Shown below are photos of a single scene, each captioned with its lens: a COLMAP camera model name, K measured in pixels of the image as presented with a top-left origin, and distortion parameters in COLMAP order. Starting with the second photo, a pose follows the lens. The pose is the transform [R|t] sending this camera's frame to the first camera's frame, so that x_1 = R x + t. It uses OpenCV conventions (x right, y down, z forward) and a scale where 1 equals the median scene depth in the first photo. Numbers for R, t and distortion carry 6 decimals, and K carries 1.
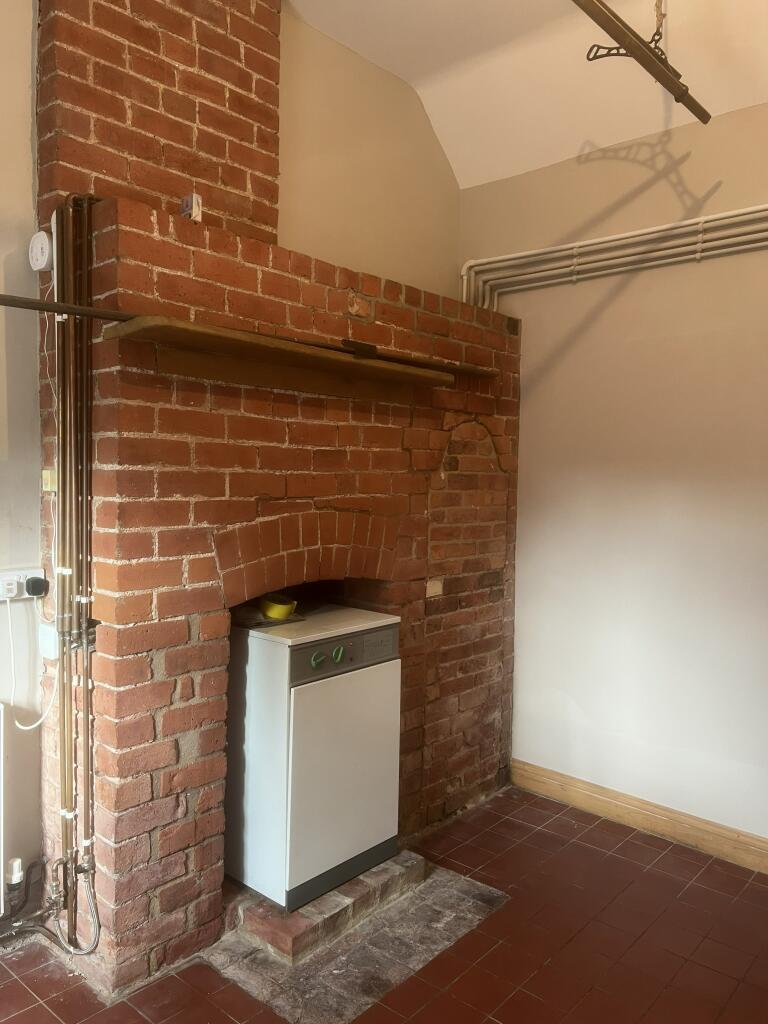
lens RADIAL K [[758.0, 0, 405.5], [0, 758.0, 502.5], [0, 0, 1]] dist [0.030975, -0.040864]
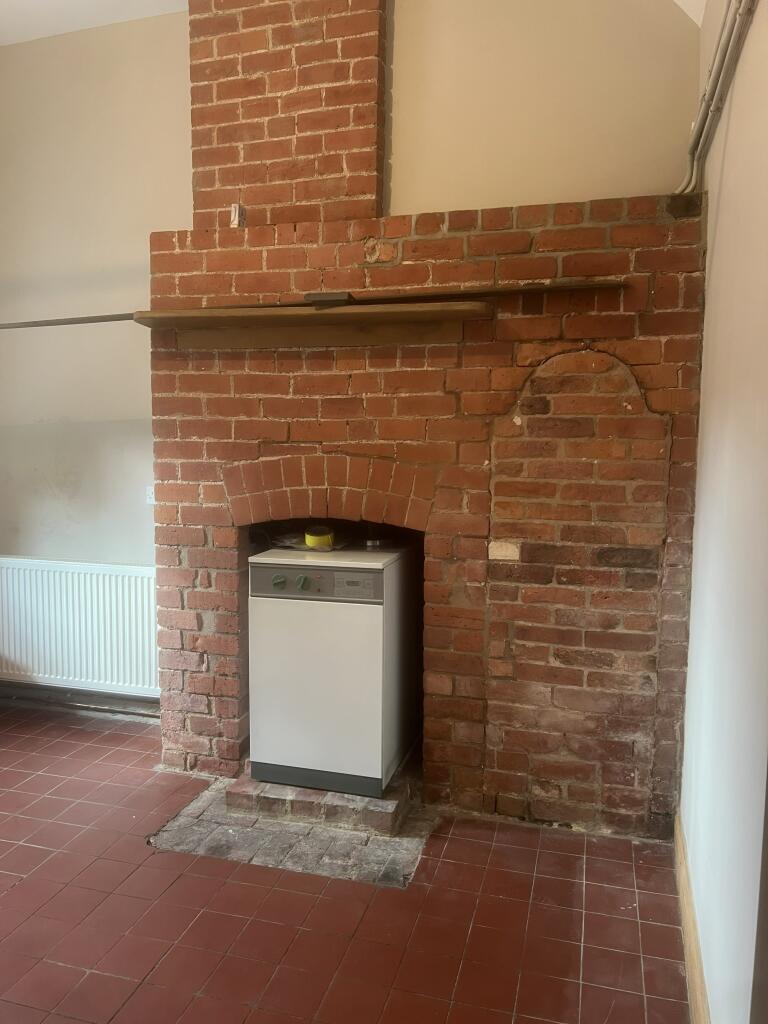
lens RADIAL K [[758.0, 0, 390.5], [0, 758.0, 511.0], [0, 0, 1]] dist [0.030975, -0.040864]
pose [[0.427862, 0.072818, -0.900906, 0.955596], [-0.034228, 0.997340, 0.064357, 0.019962], [0.903196, 0.003301, 0.429216, 0.633282]]
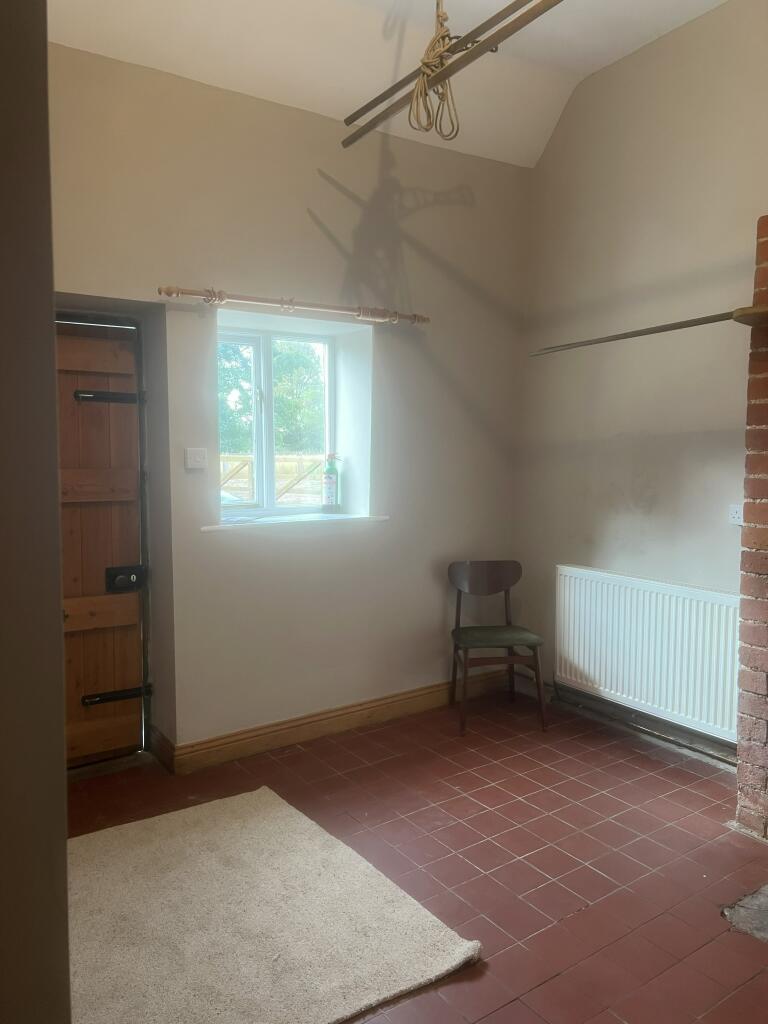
lens RADIAL K [[758.0, 0, 384.3], [0, 758.0, 508.2], [0, 0, 1]] dist [0.030975, -0.040864]
pose [[-0.262278, 0.059127, -0.963179, 0.863245], [-0.037482, 0.996744, 0.071394, 0.017939], [0.964264, 0.054827, -0.259207, 0.603295]]
